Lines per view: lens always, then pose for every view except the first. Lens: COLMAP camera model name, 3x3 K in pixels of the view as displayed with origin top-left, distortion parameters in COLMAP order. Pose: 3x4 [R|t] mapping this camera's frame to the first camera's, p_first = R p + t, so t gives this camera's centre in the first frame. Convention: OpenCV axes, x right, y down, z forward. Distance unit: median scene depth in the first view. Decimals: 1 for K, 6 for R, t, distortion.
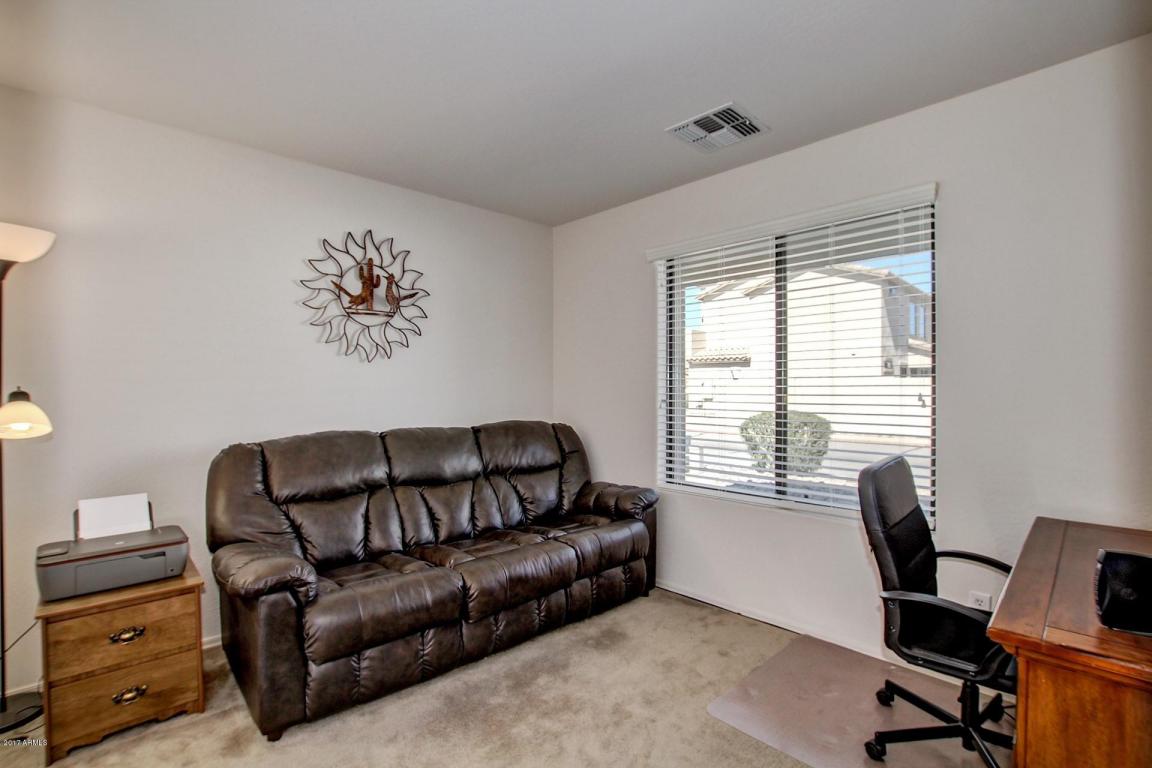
lens RADIAL K [[533.2, 0, 578.6], [0, 533.2, 384.9], [0, 0, 1]] dist [-0.029742, 0.001999]
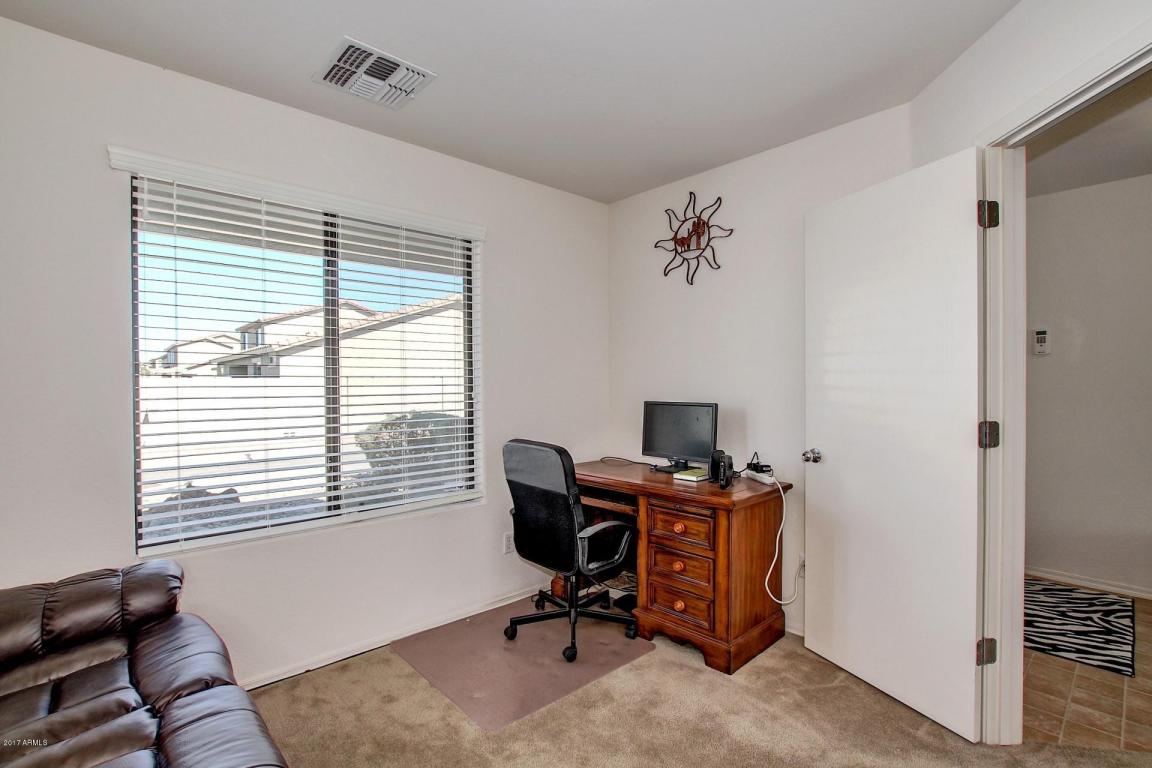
lens RADIAL K [[533.2, 0, 578.4], [0, 533.2, 385.0], [0, 0, 1]] dist [-0.029742, 0.001999]
pose [[0.028398, -0.007615, 0.999568, -0.481775], [-0.003616, 0.999964, 0.007720, -0.007866], [-0.999590, -0.003834, 0.028370, 0.575422]]
